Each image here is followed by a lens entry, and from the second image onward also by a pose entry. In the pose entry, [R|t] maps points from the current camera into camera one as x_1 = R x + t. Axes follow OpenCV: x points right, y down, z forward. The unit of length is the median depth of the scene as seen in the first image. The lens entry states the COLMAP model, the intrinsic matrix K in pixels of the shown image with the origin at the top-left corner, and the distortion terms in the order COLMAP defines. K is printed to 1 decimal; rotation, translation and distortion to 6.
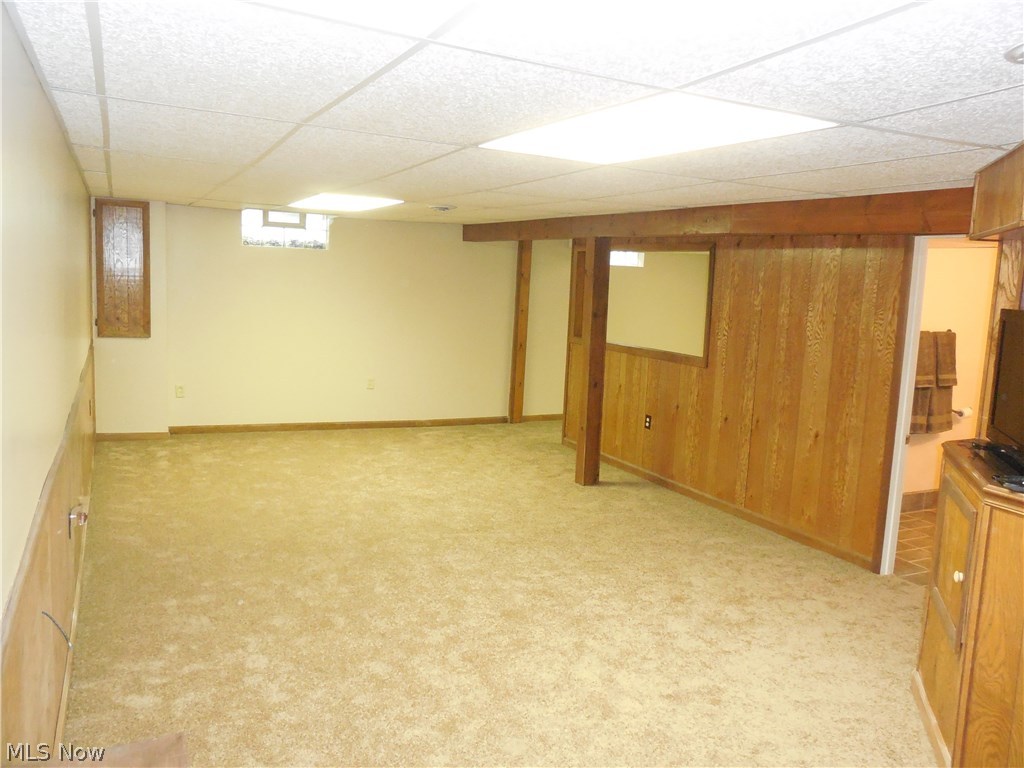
lens RADIAL K [[803.7, 0, 512.9], [0, 803.7, 383.6], [0, 0, 1]] dist [-0.005827, -0.001800]
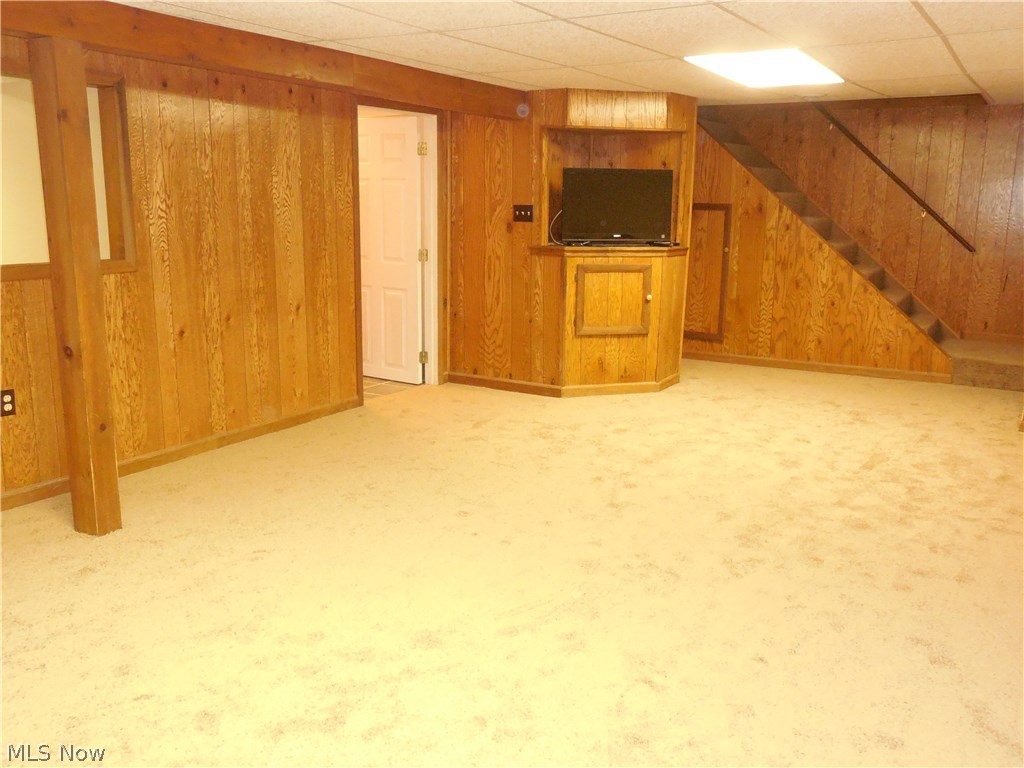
lens RADIAL K [[898.7, 0, 512.2], [0, 898.7, 383.3], [0, 0, 1]] dist [-0.006955, -0.000114]
pose [[-0.534749, -0.221126, 0.815565, -0.629546], [0.078595, 0.947954, 0.308554, -0.155334], [-0.841348, 0.229099, -0.489538, 1.283527]]
